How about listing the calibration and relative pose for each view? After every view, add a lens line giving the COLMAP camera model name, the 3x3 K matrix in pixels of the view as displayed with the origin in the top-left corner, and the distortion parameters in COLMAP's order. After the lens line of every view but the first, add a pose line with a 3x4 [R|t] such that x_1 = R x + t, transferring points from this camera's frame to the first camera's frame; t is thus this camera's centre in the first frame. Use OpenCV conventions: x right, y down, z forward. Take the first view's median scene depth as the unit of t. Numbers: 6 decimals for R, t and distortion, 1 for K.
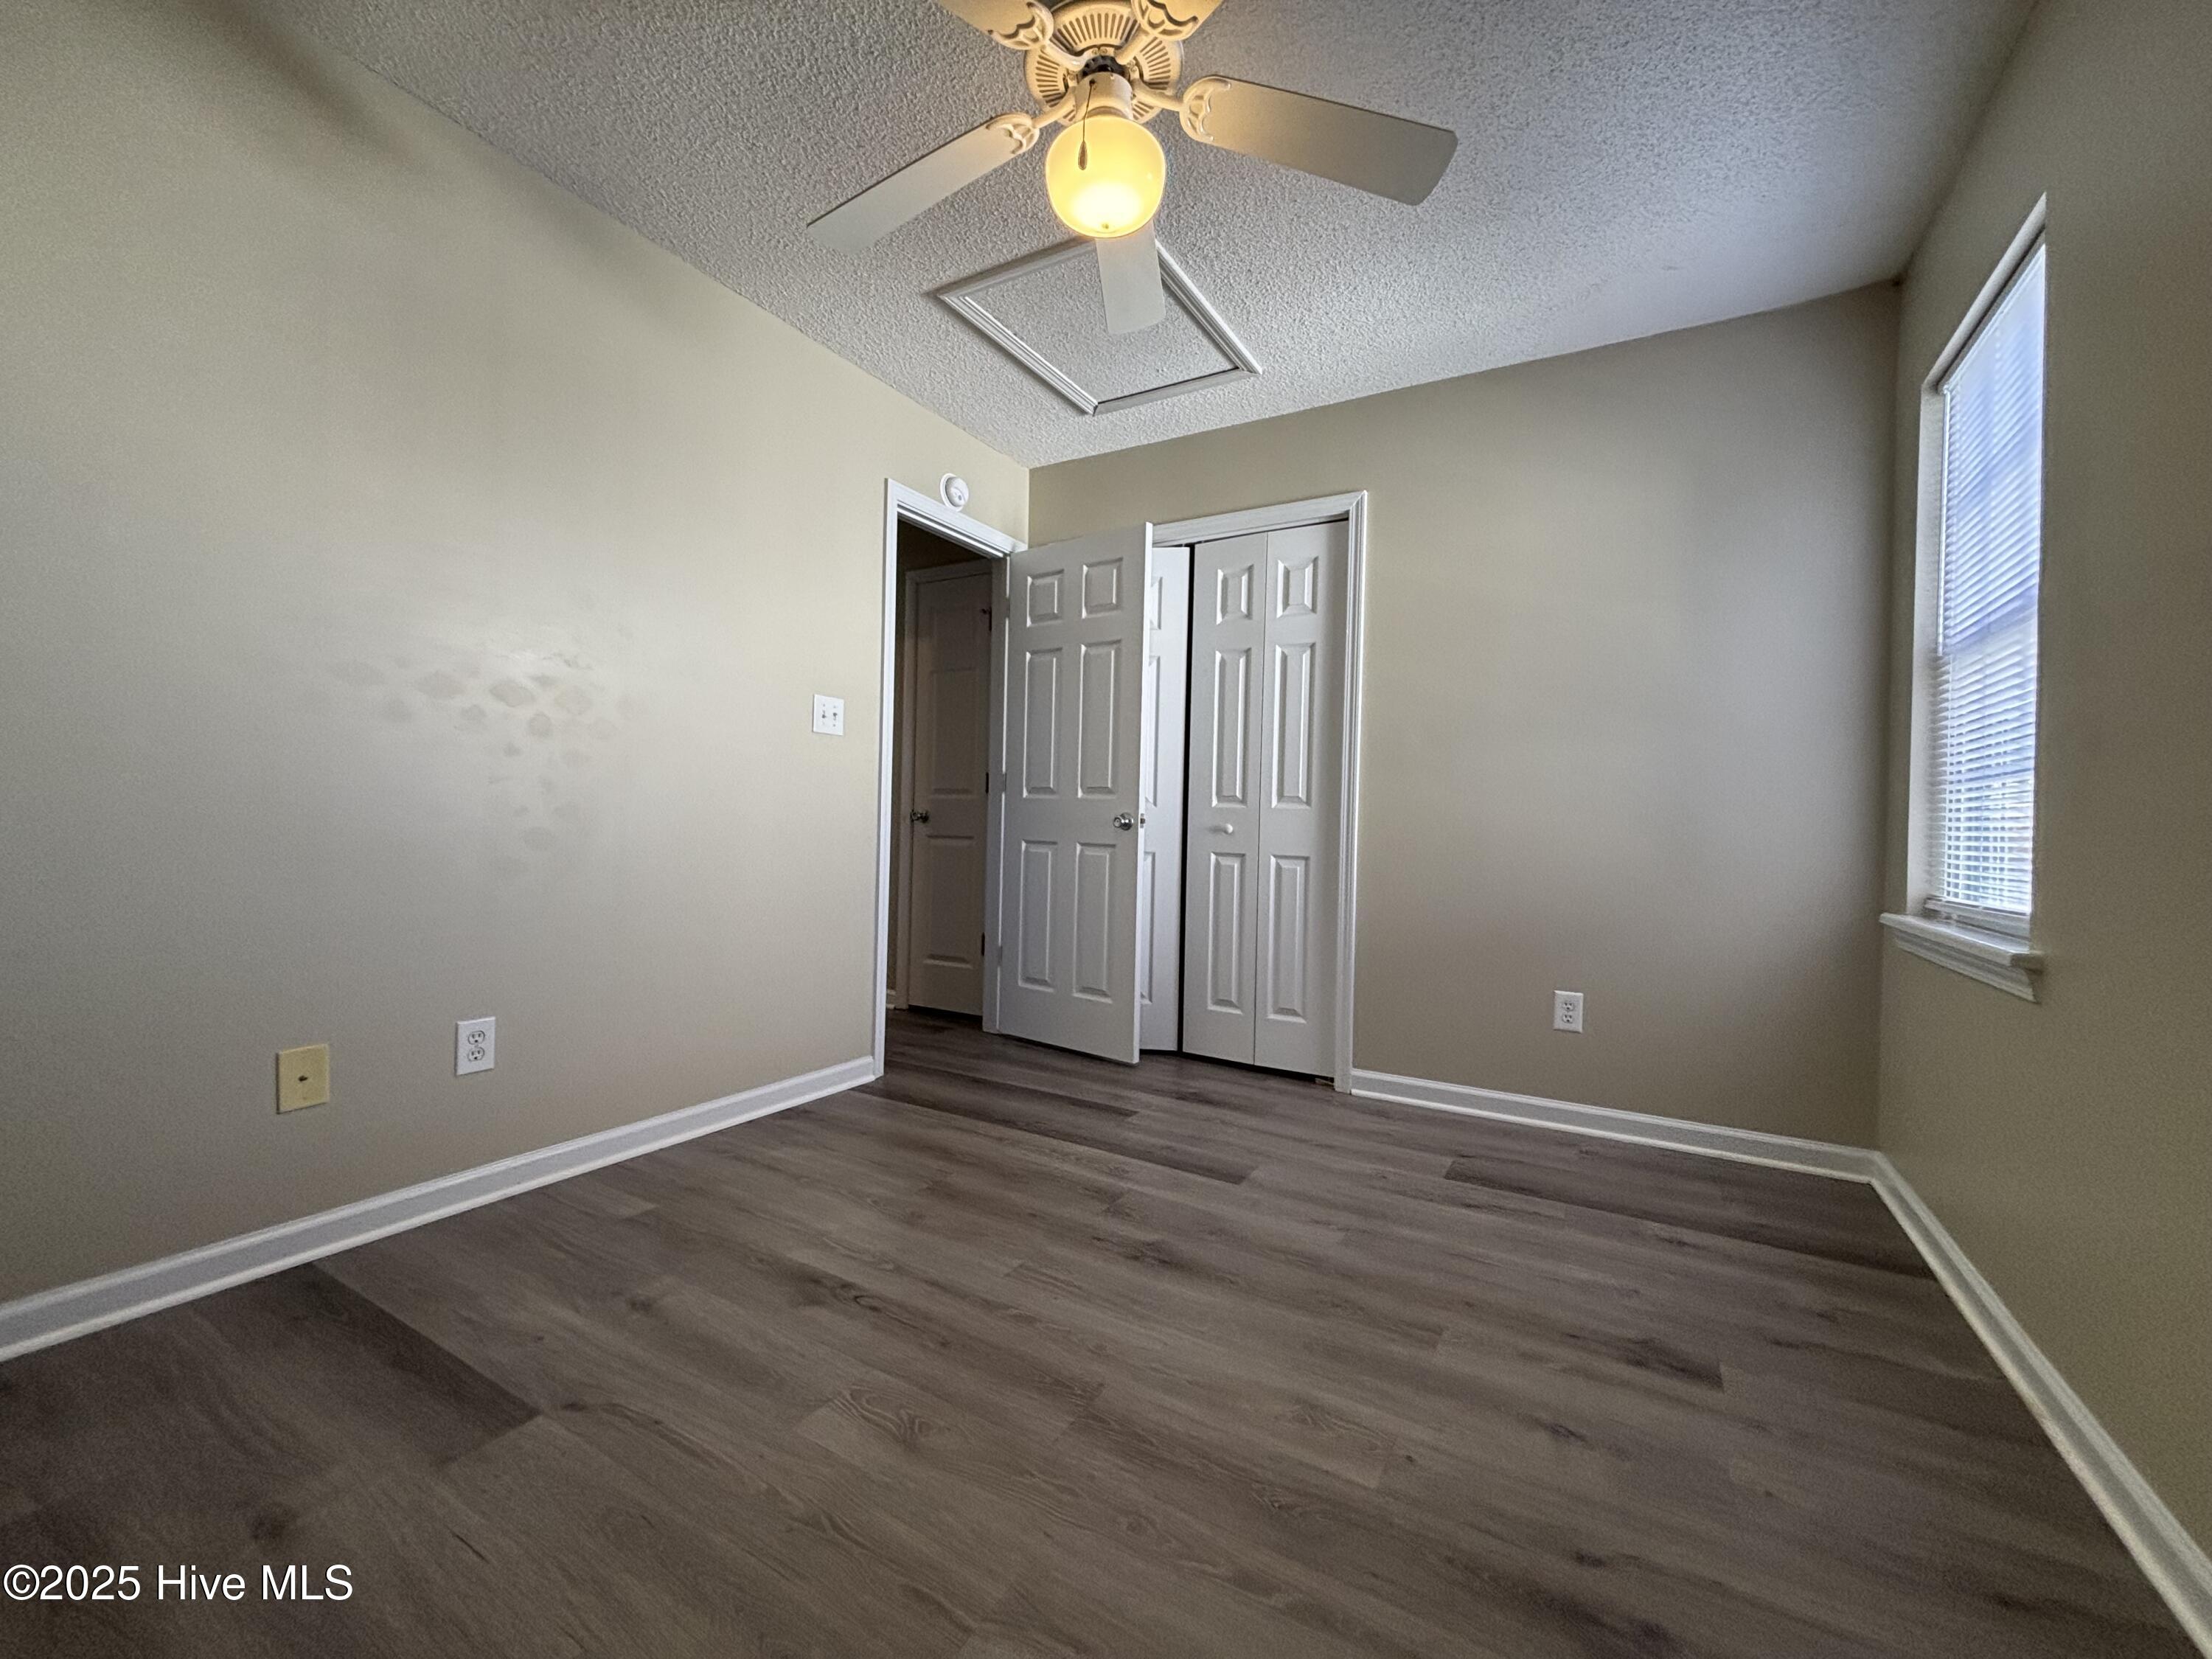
lens RADIAL K [[877.7, 0, 1102.1], [0, 877.7, 835.1], [0, 0, 1]] dist [-0.013132, 0.000112]
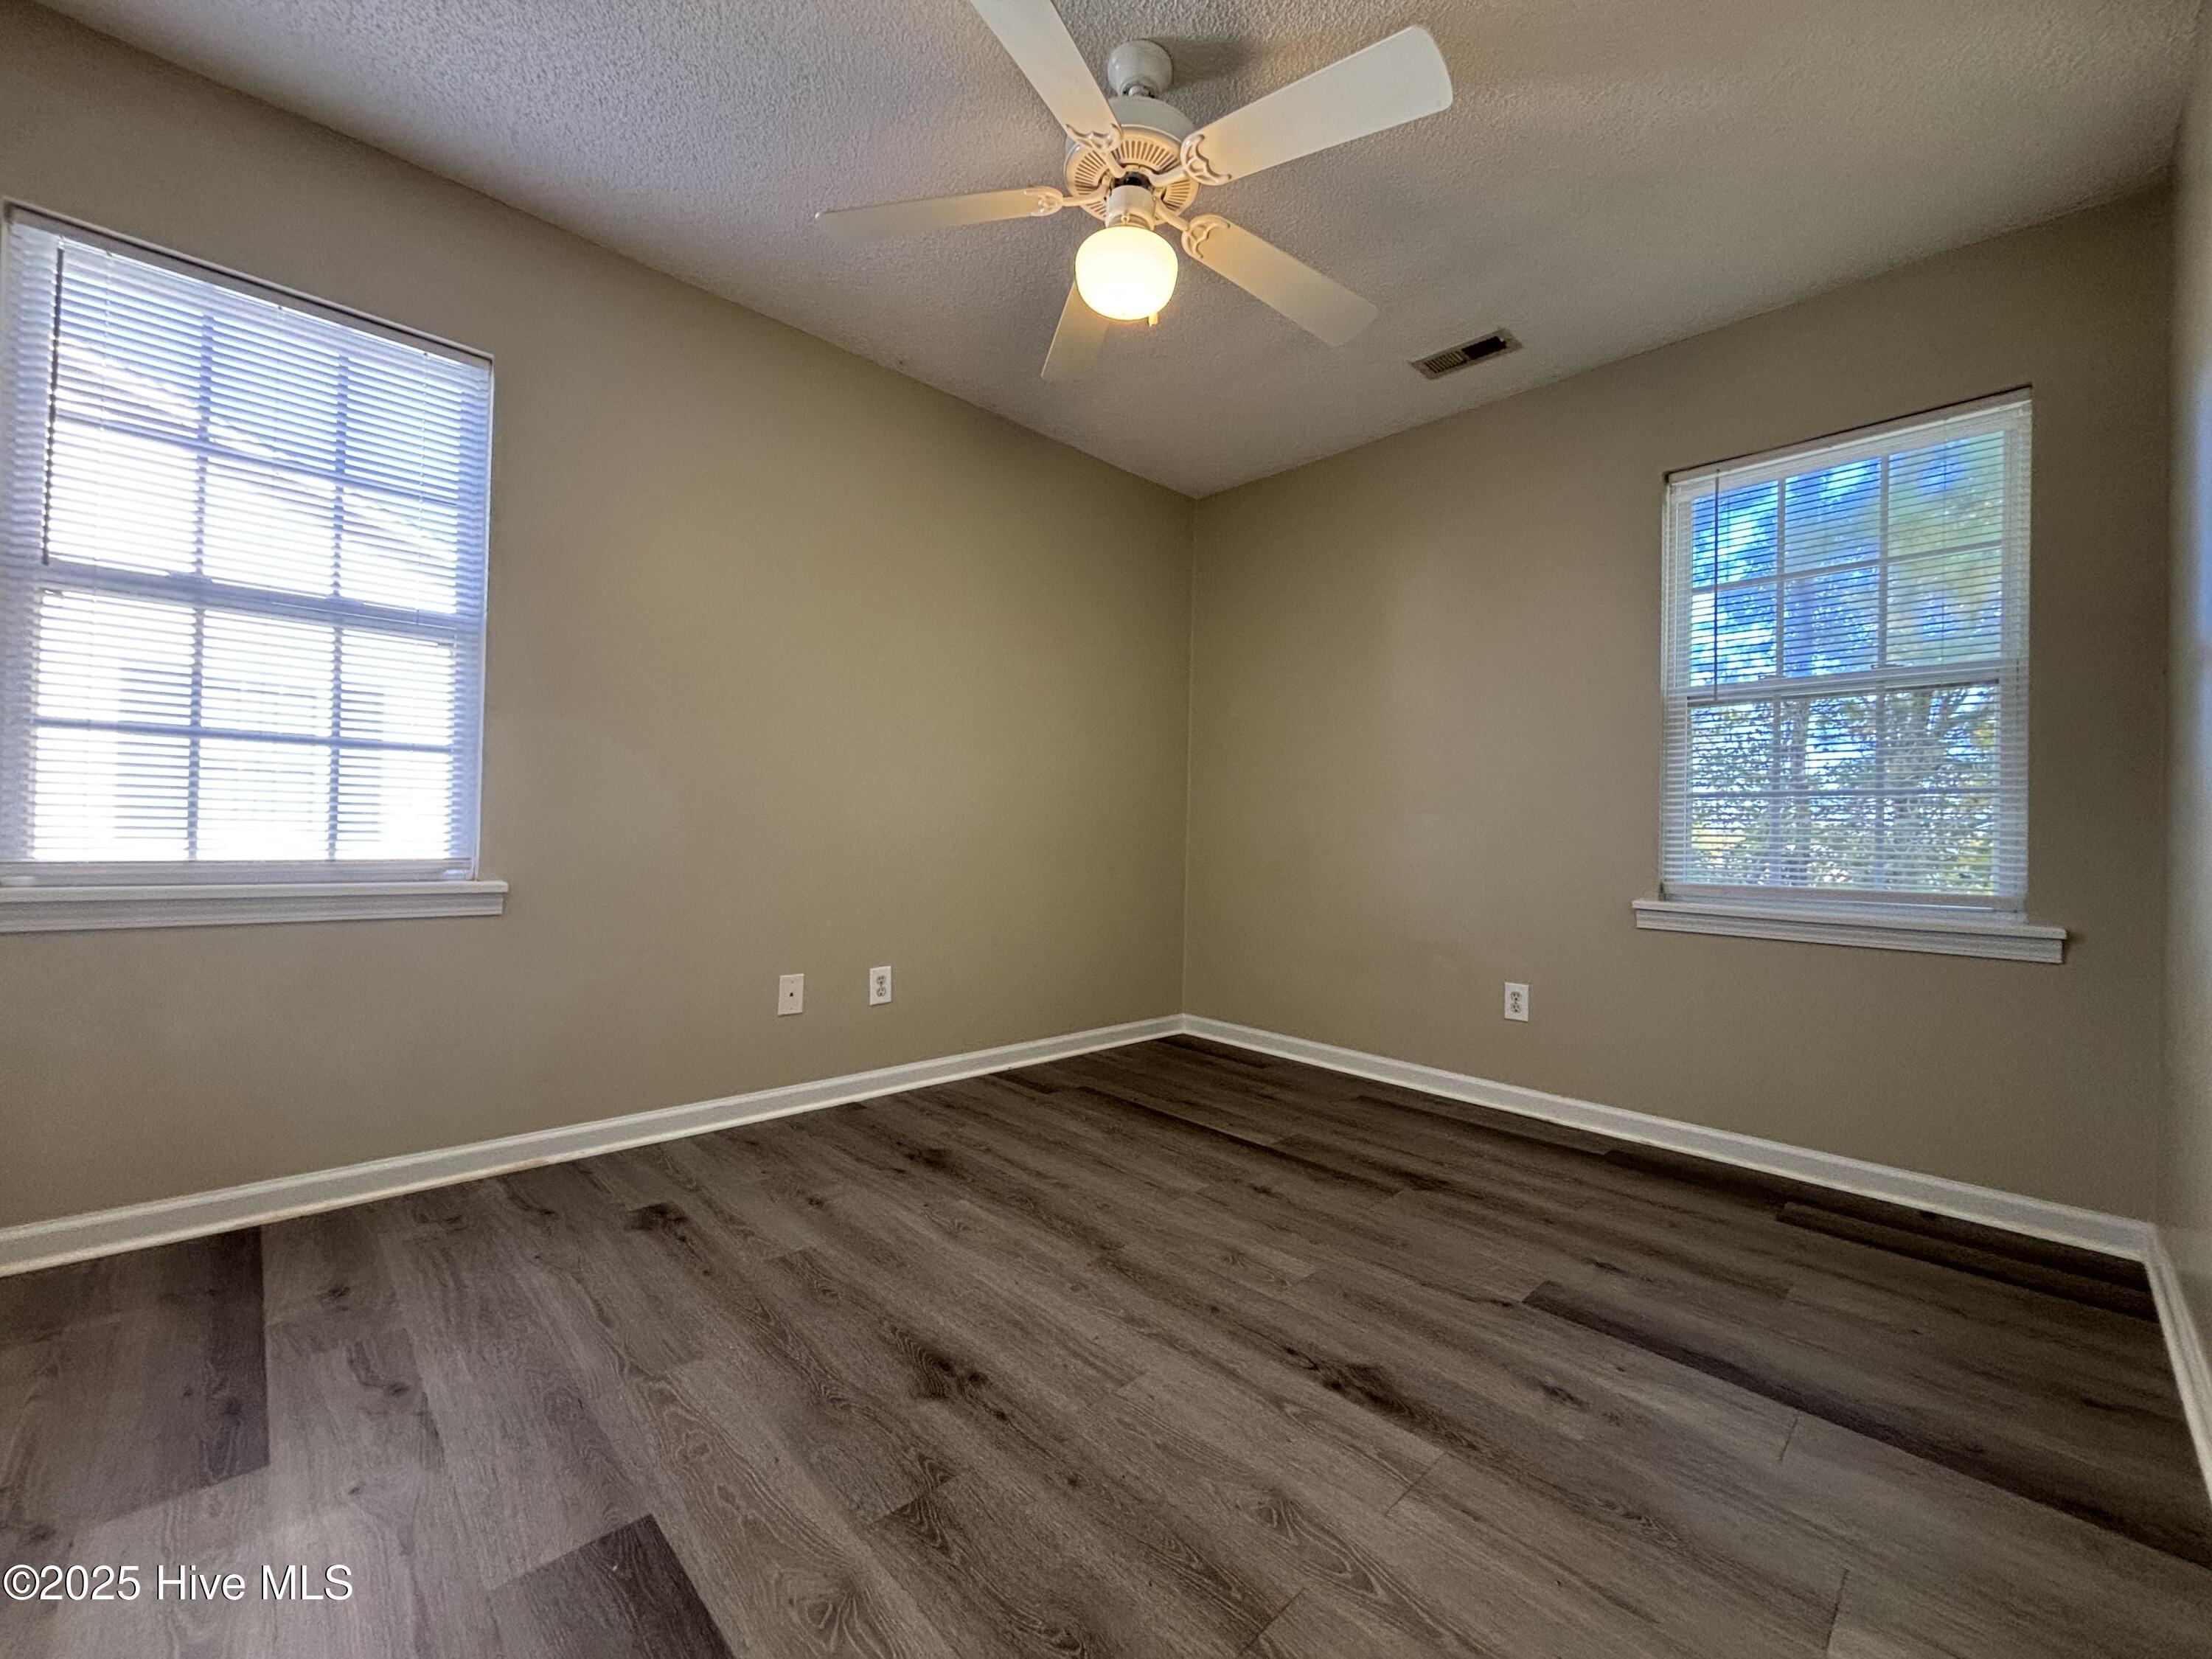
lens RADIAL K [[877.7, 0, 1098.9], [0, 877.7, 826.9], [0, 0, 1]] dist [-0.013132, 0.000112]
pose [[-0.960228, -0.046831, 0.275261, -0.290425], [-0.045757, 0.998899, 0.010325, -0.018327], [-0.275442, -0.002681, -0.961314, 1.928424]]
